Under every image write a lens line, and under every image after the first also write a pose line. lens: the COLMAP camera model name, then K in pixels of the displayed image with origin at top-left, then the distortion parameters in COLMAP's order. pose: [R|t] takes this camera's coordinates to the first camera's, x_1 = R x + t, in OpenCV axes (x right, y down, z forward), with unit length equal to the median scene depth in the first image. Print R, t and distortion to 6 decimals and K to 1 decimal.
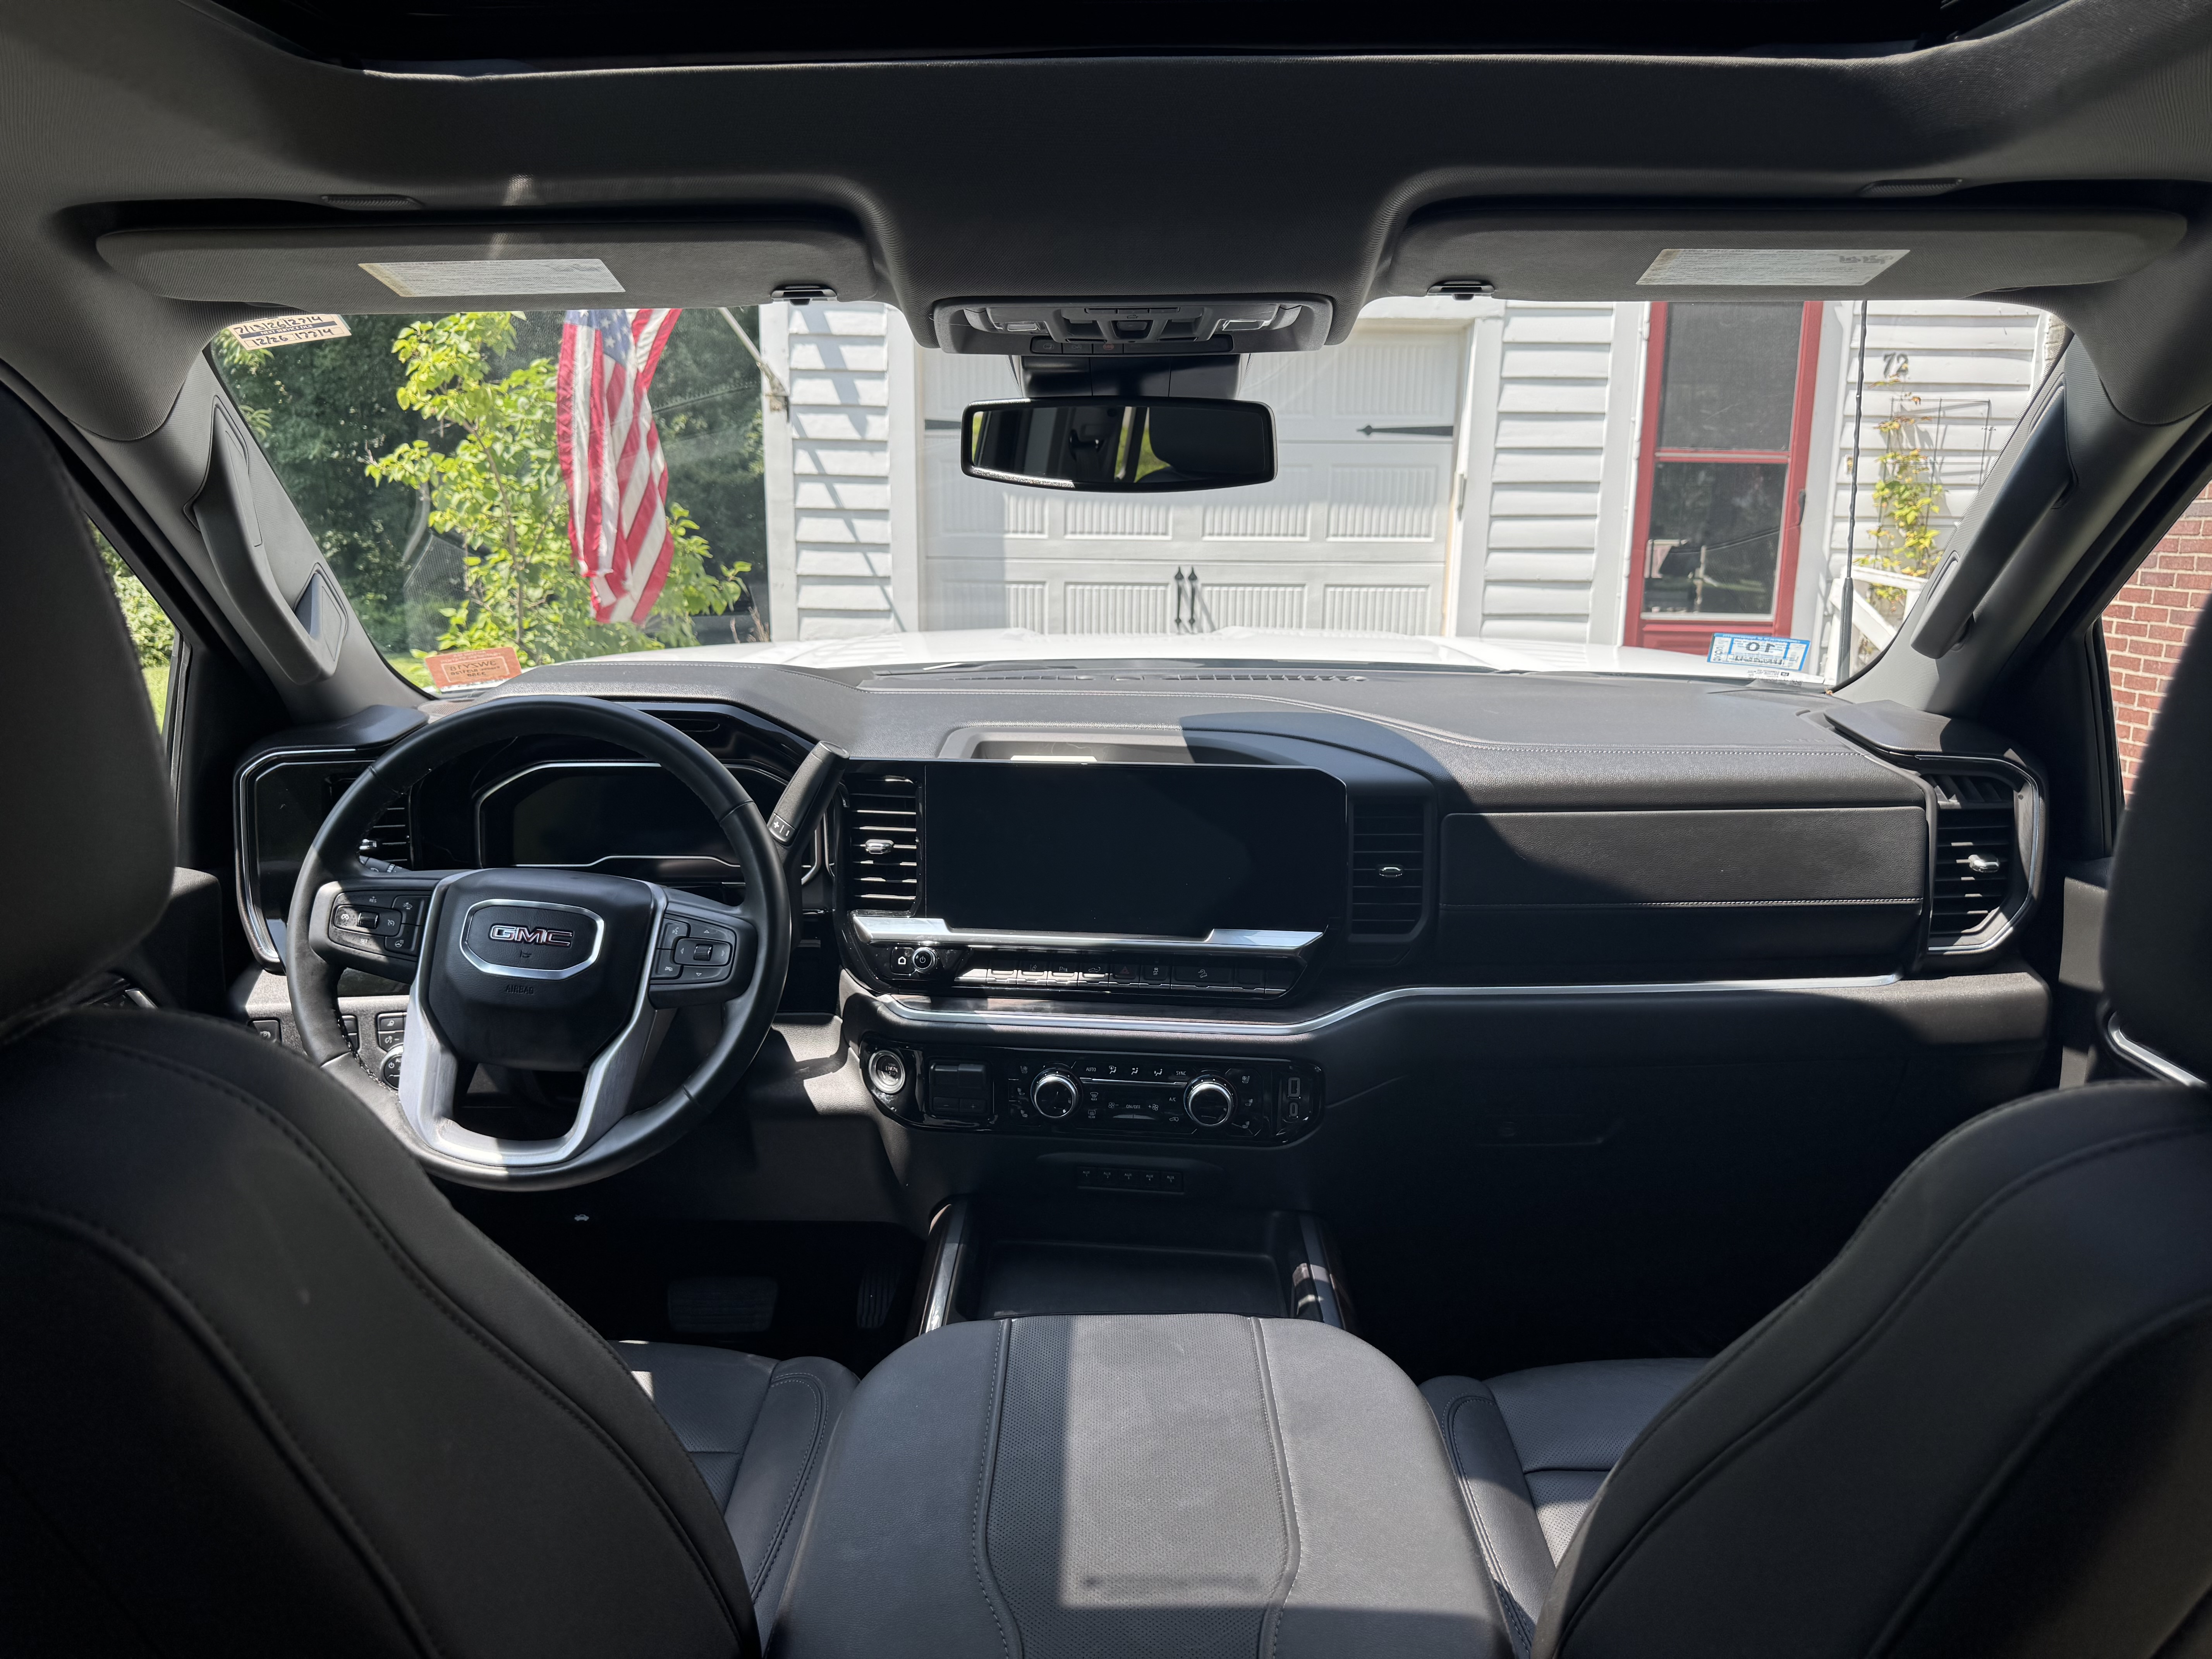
lens RADIAL K [[1565.2, 0, 1119.0], [0, 1565.2, 849.9], [0, 0, 1]] dist [0.025447, -0.041720]
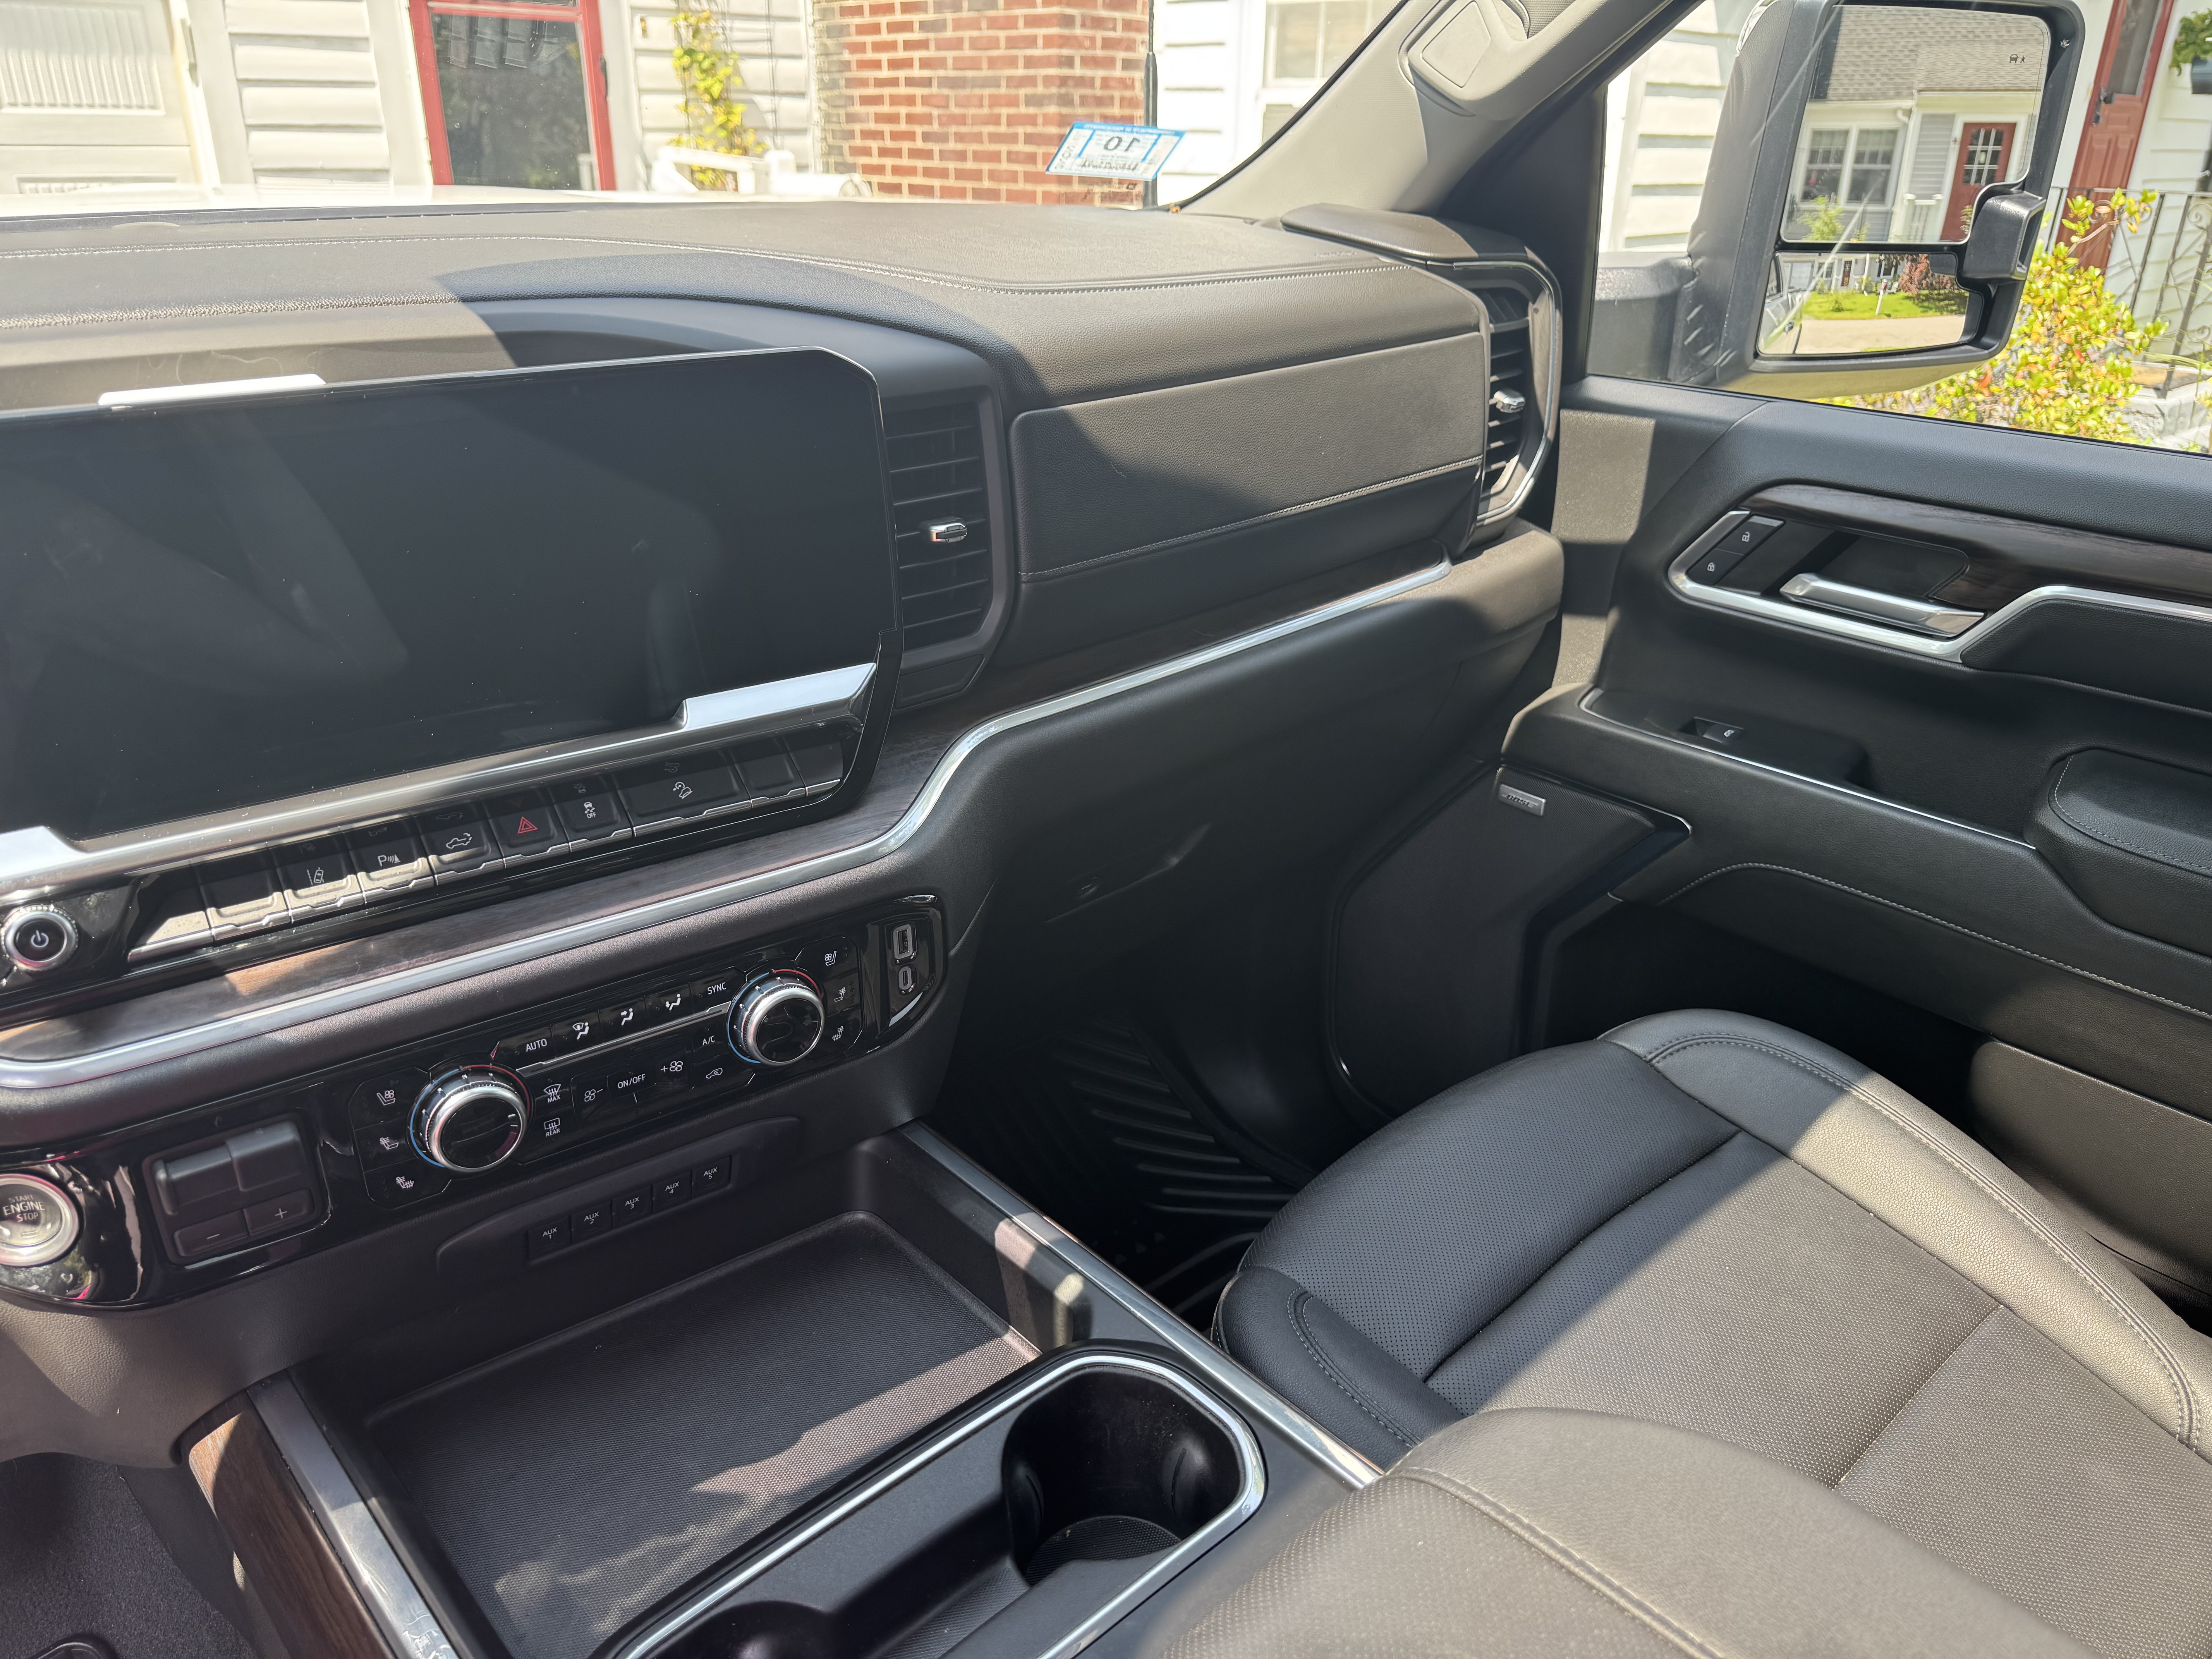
lens RADIAL K [[1565.2, 0, 1078.9], [0, 1565.2, 828.4], [0, 0, 1]] dist [0.025447, -0.041720]
pose [[0.738598, -0.275644, 0.615218, -0.168245], [0.138819, 0.955218, 0.261320, -0.024731], [-0.659699, -0.107606, 0.743787, 0.527722]]
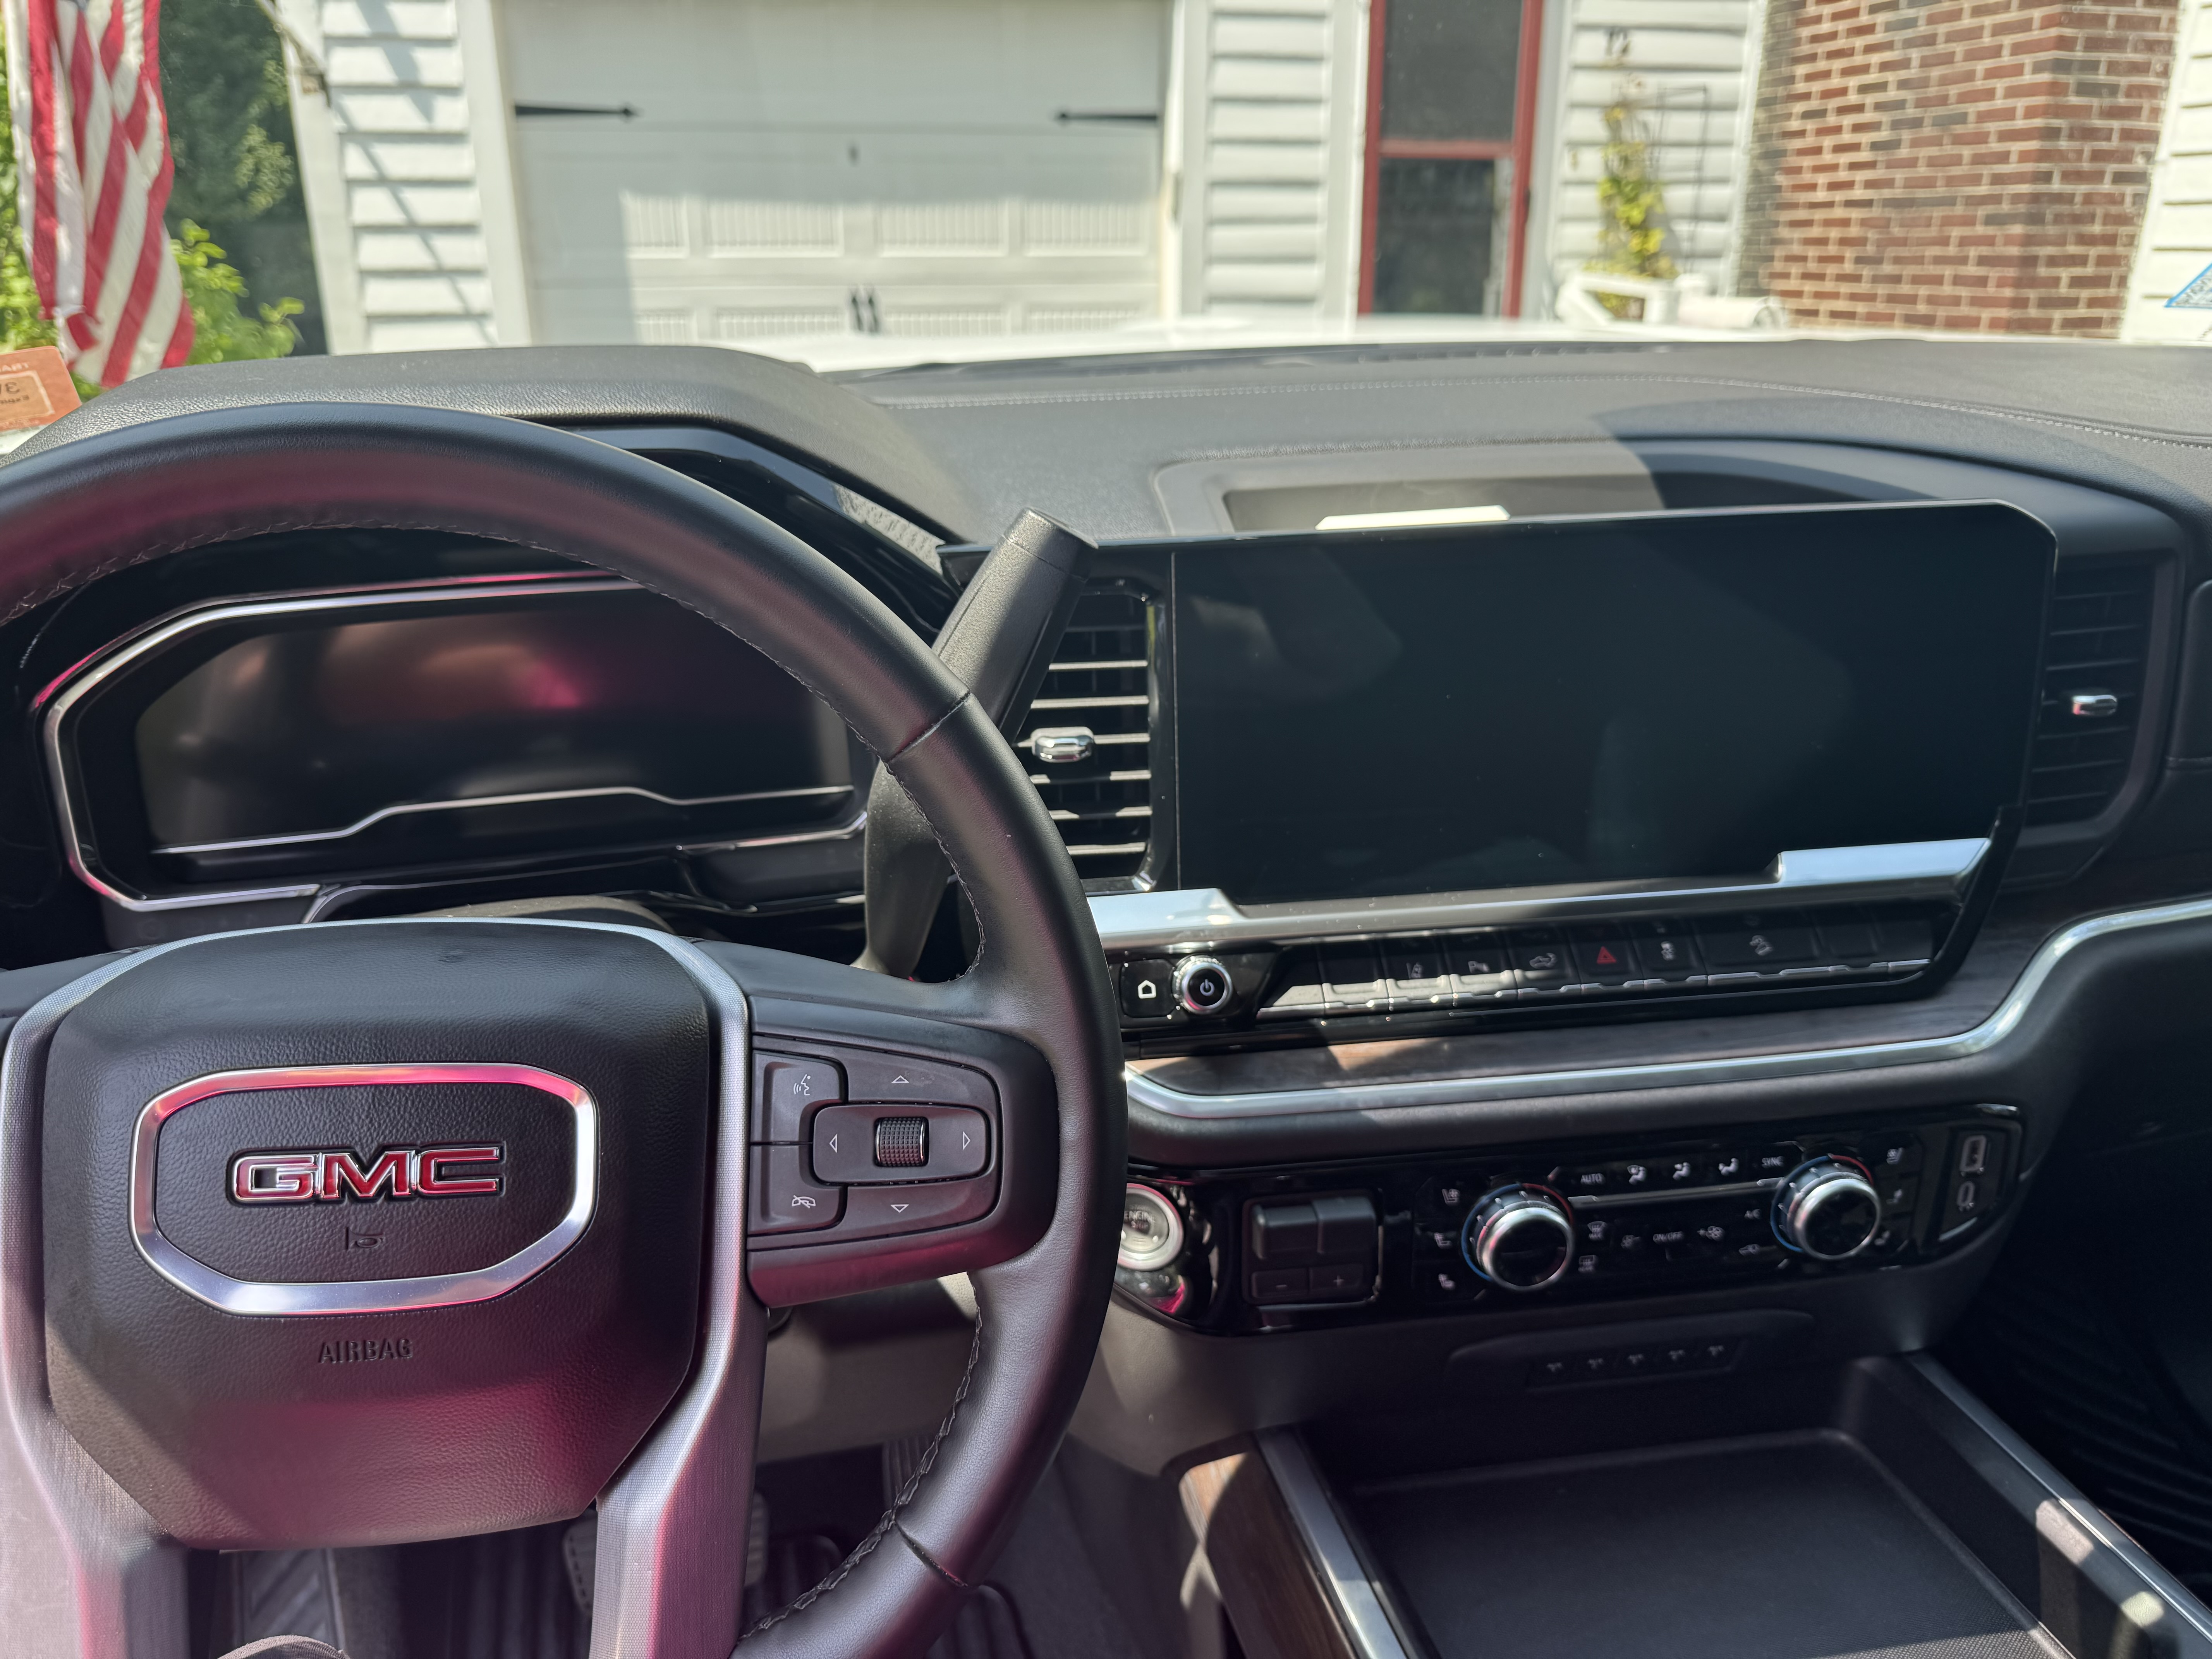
lens RADIAL K [[1565.2, 0, 1095.1], [0, 1565.2, 827.8], [0, 0, 1]] dist [0.025447, -0.041720]
pose [[0.969321, -0.100936, 0.224116, -0.253016], [0.069218, 0.986987, 0.145139, -0.042777], [-0.235850, -0.125174, 0.963694, 0.576458]]
